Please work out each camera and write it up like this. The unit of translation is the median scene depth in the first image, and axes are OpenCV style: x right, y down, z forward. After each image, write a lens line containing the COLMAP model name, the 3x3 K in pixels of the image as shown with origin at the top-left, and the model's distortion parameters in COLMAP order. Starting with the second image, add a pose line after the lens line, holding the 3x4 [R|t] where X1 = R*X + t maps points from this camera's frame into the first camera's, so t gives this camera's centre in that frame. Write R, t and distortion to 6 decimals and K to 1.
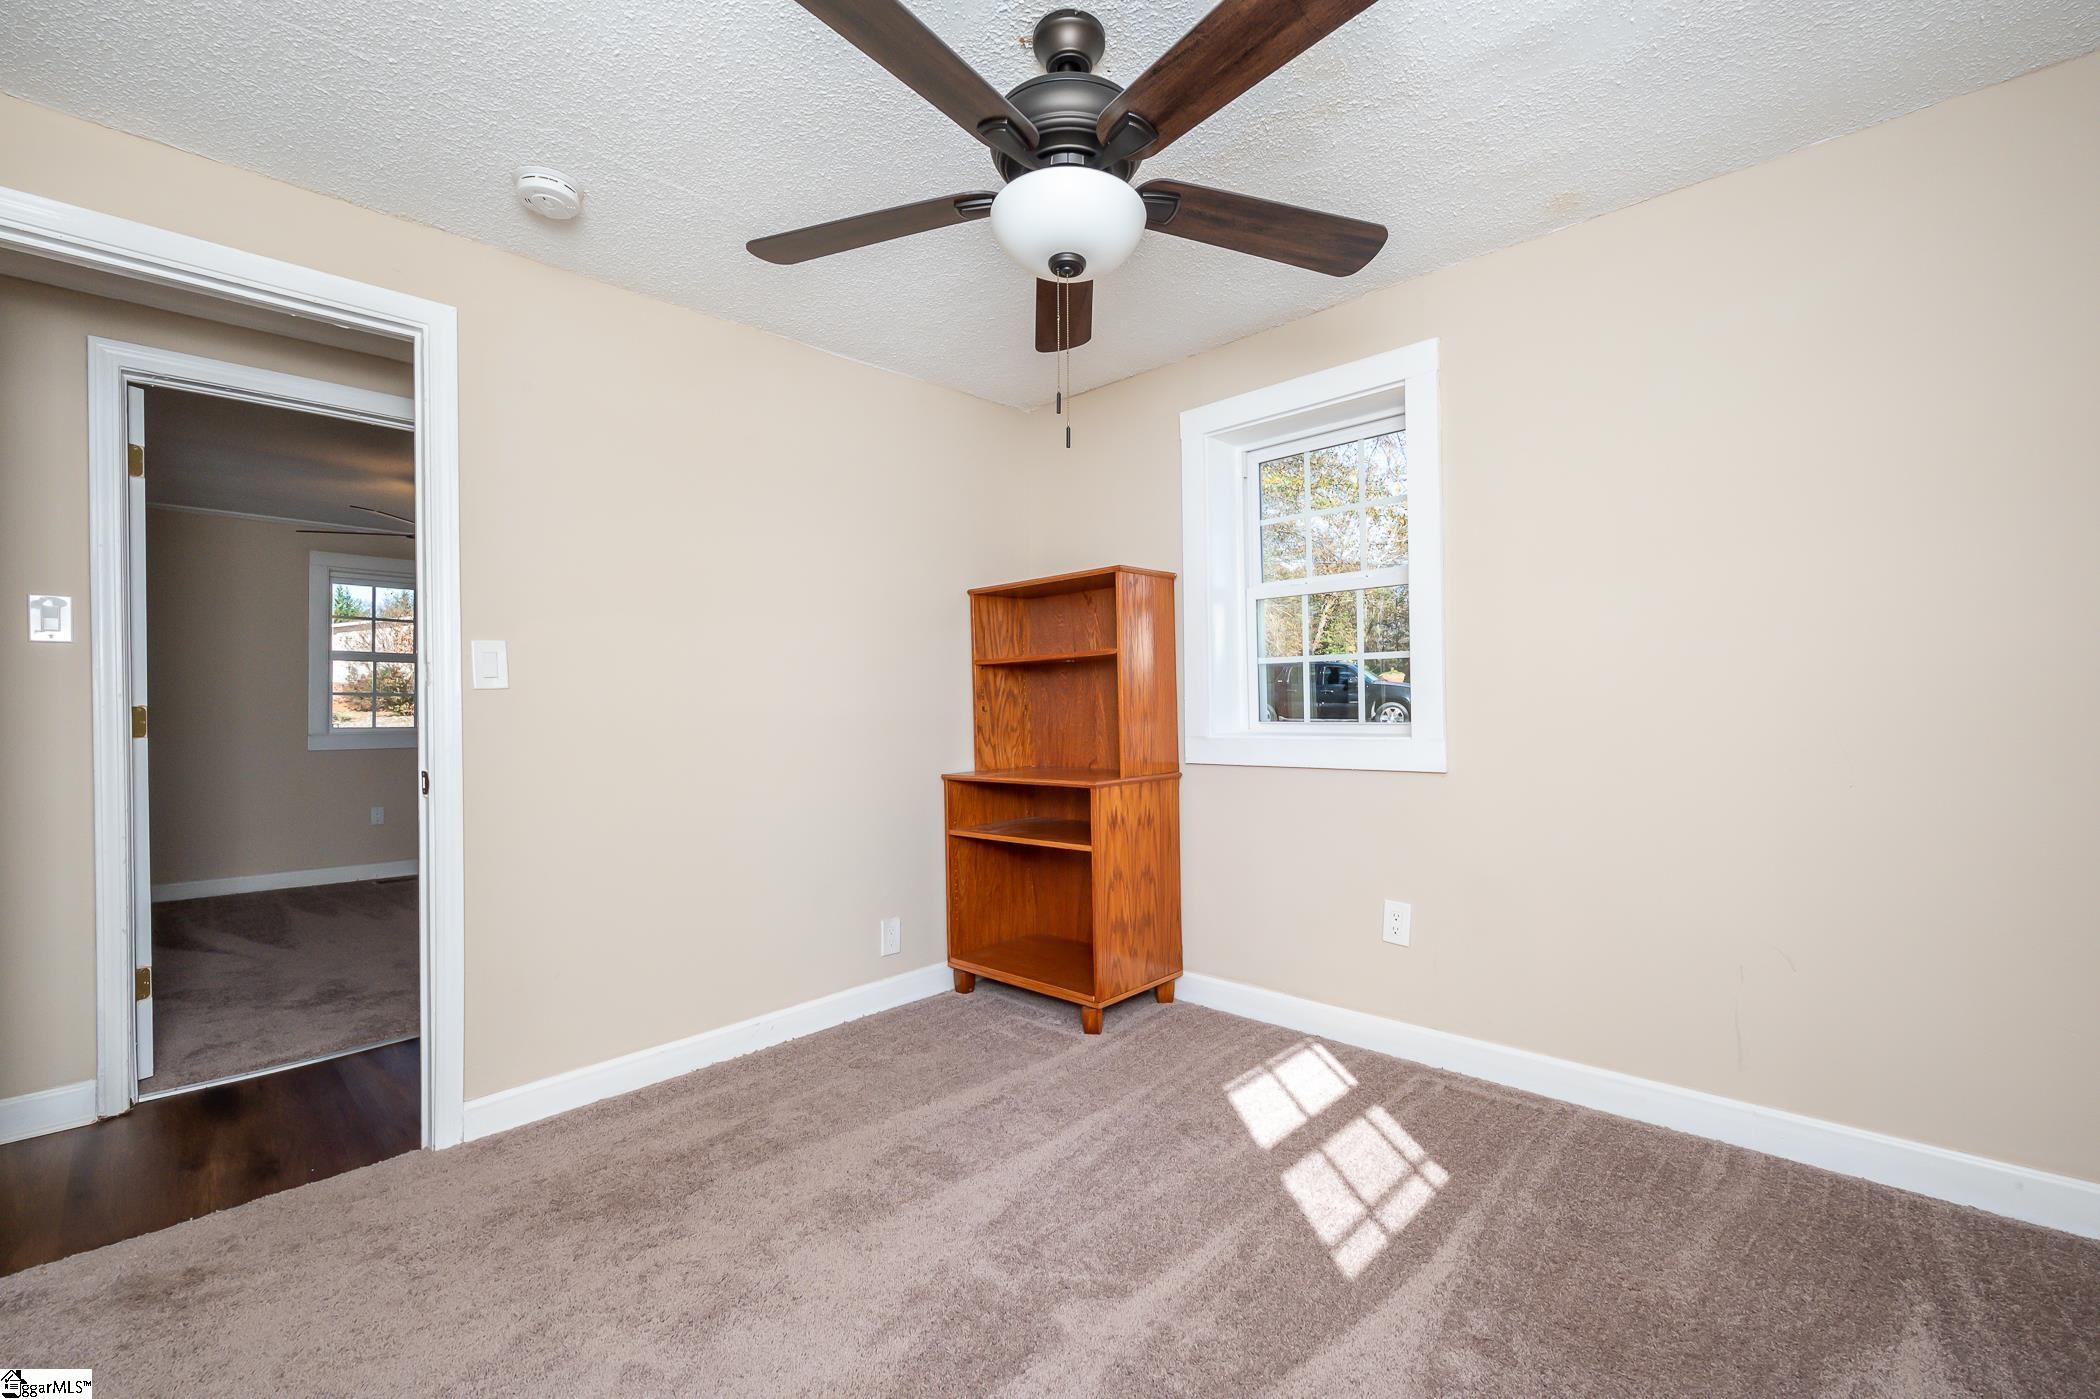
lens RADIAL K [[906.1, 0, 1045.3], [0, 906.1, 705.2], [0, 0, 1]] dist [0.000846, -0.000151]
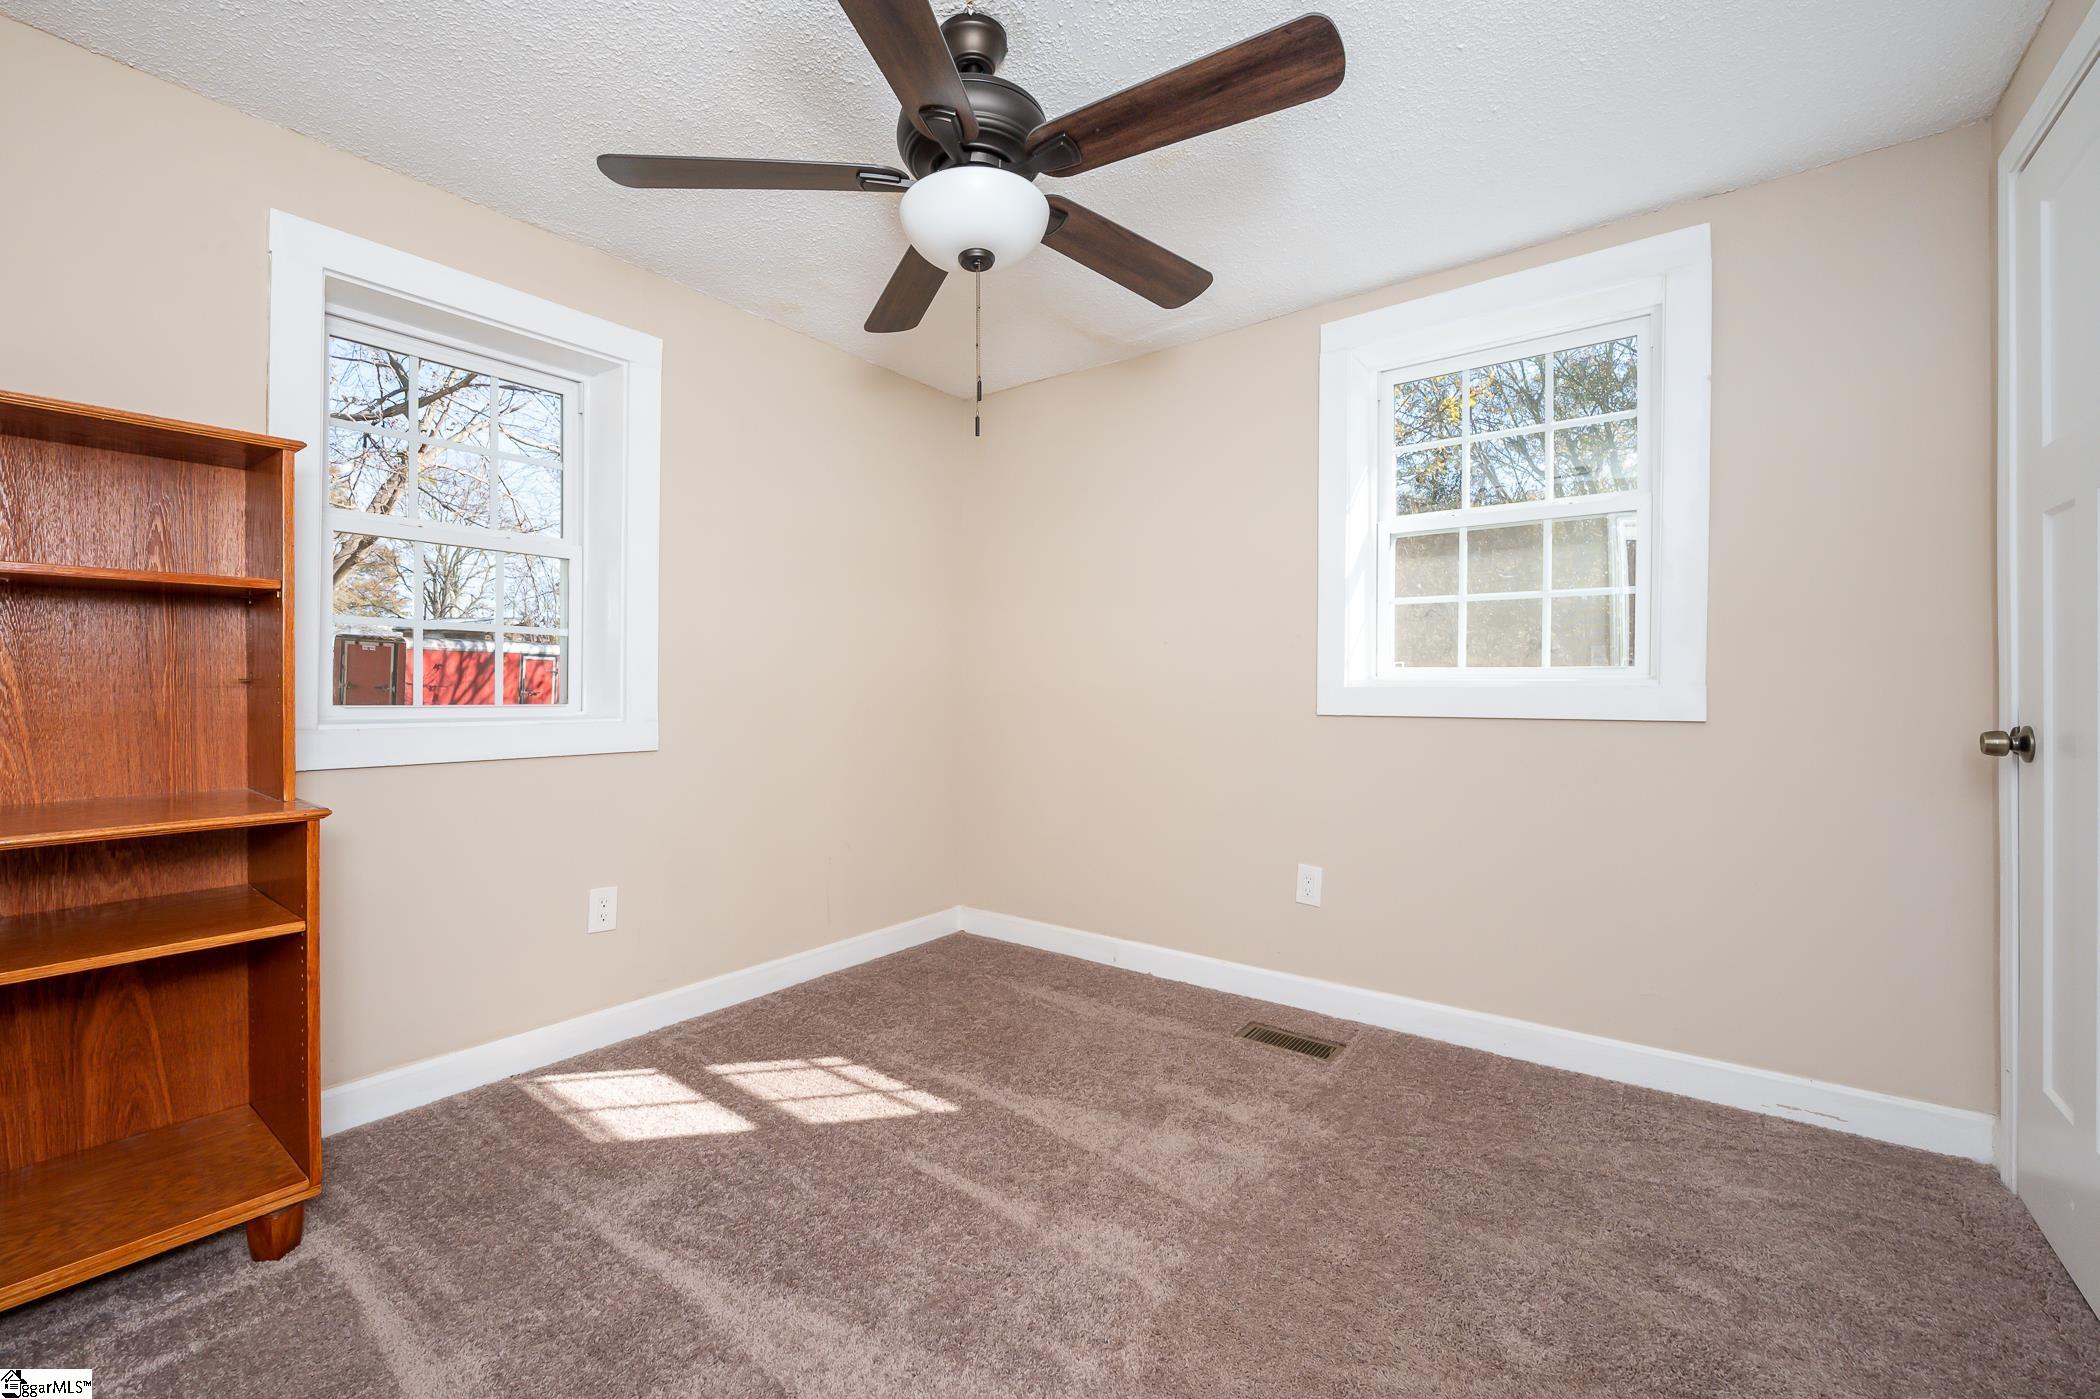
lens RADIAL K [[863.7, 0, 1054.4], [0, 863.7, 686.1], [0, 0, 1]] dist [-0.002742, -0.000083]
pose [[-0.120532, 0.016470, 0.992573, -0.619853], [-0.000018, 0.999862, -0.016593, 0.016380], [-0.992709, -0.002017, -0.120515, 0.656537]]
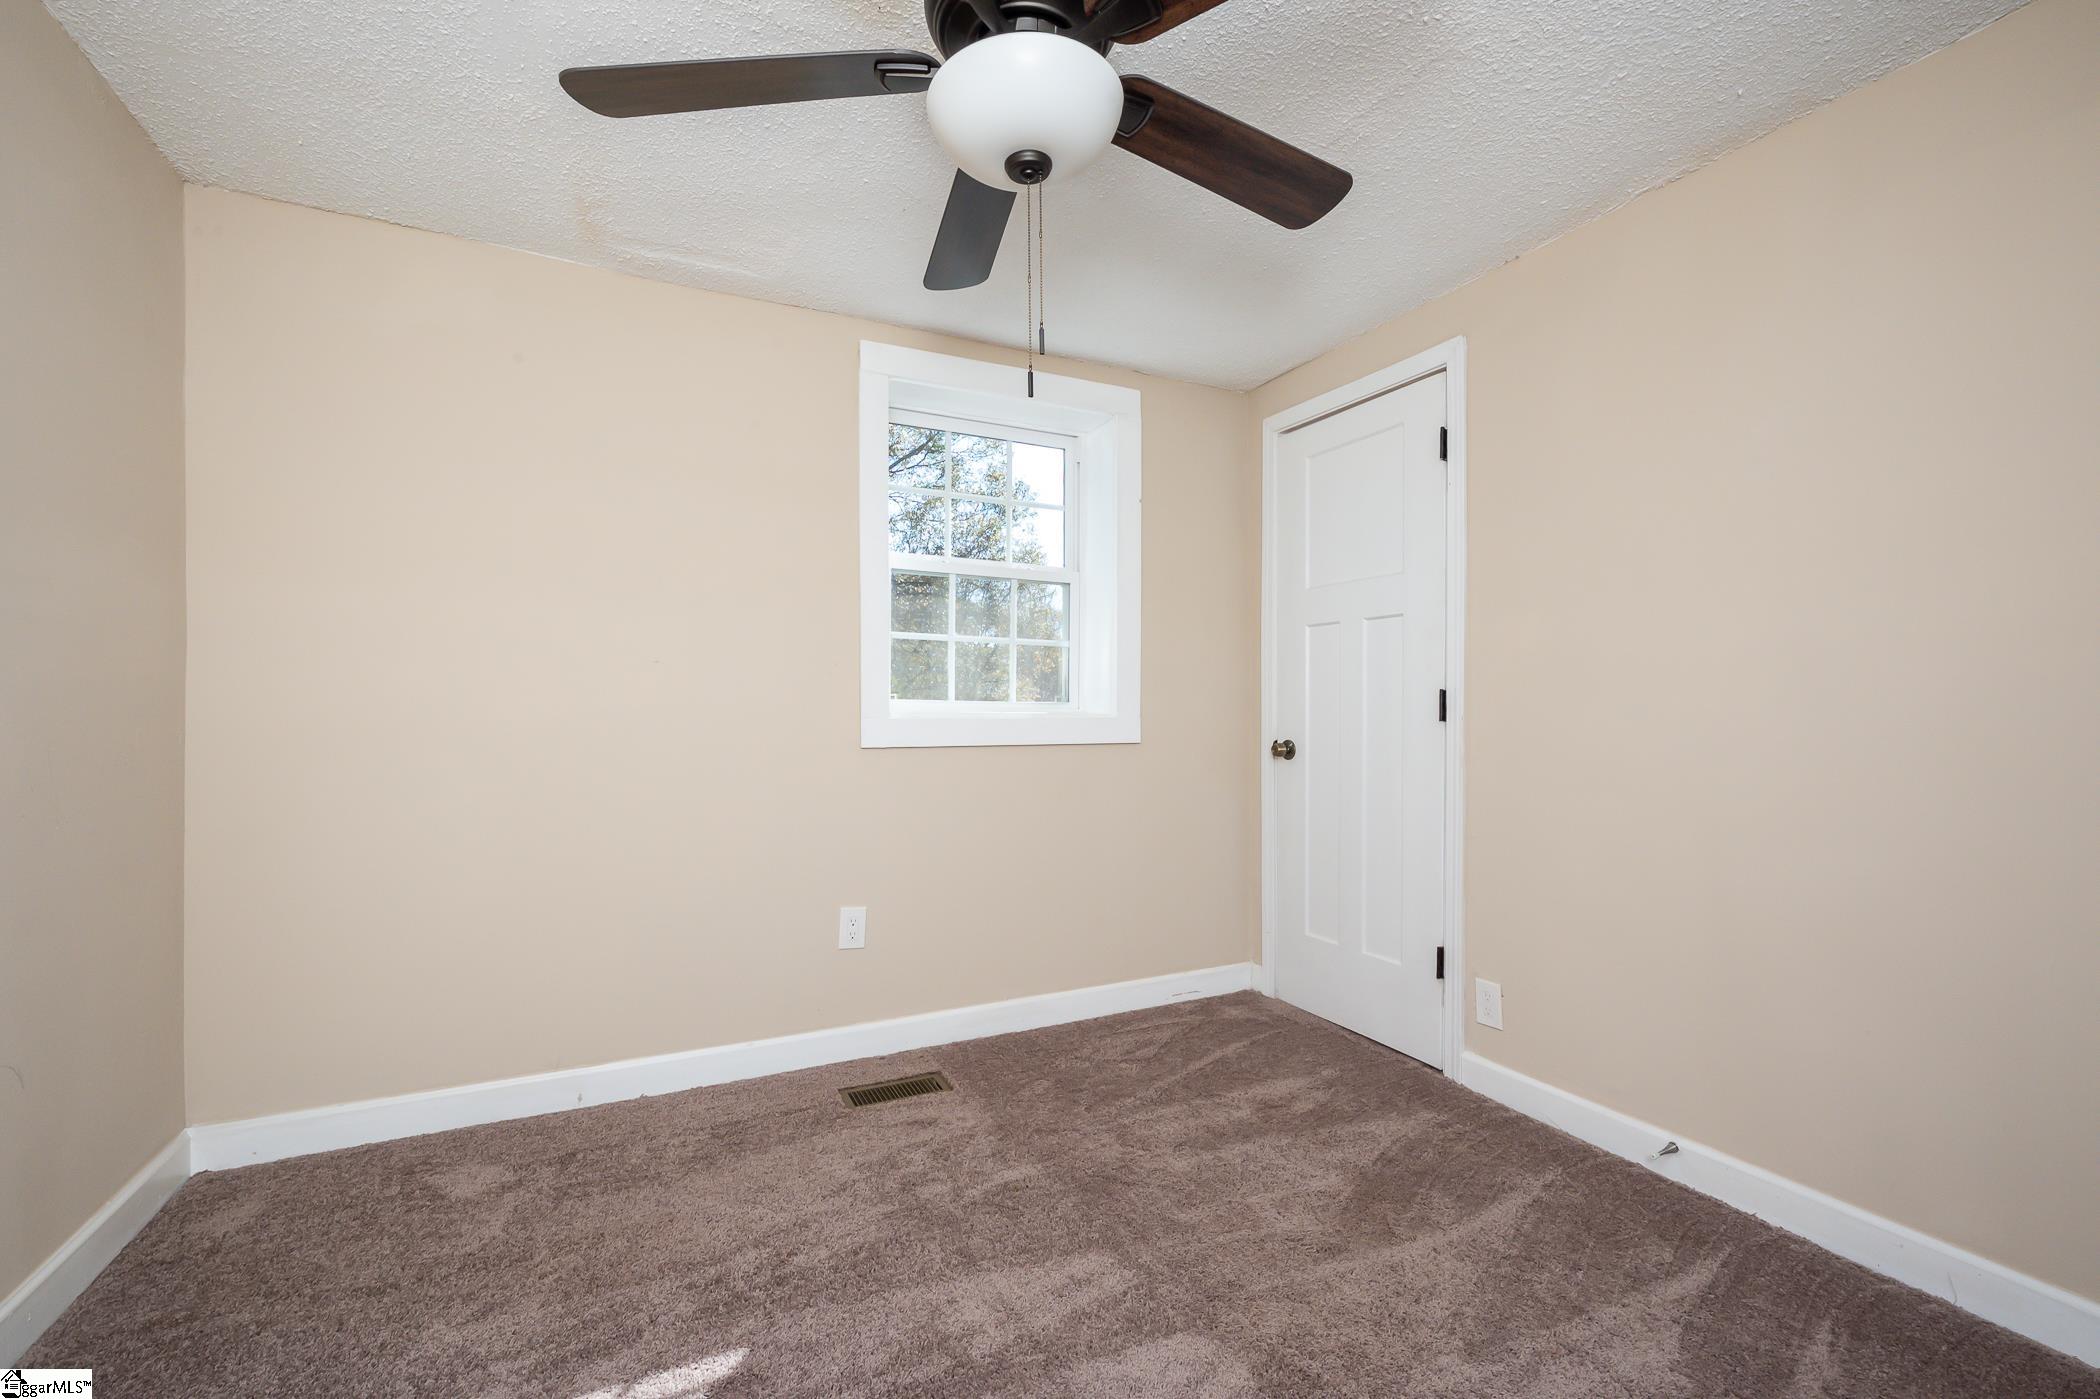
lens RADIAL K [[863.7, 0, 1065.7], [0, 863.7, 718.2], [0, 0, 1]] dist [-0.002742, -0.000083]
pose [[-0.939353, 0.011678, 0.342753, -0.172967], [0.012022, 0.999927, -0.001120, 0.003001], [-0.342741, 0.003069, -0.939425, 1.085889]]
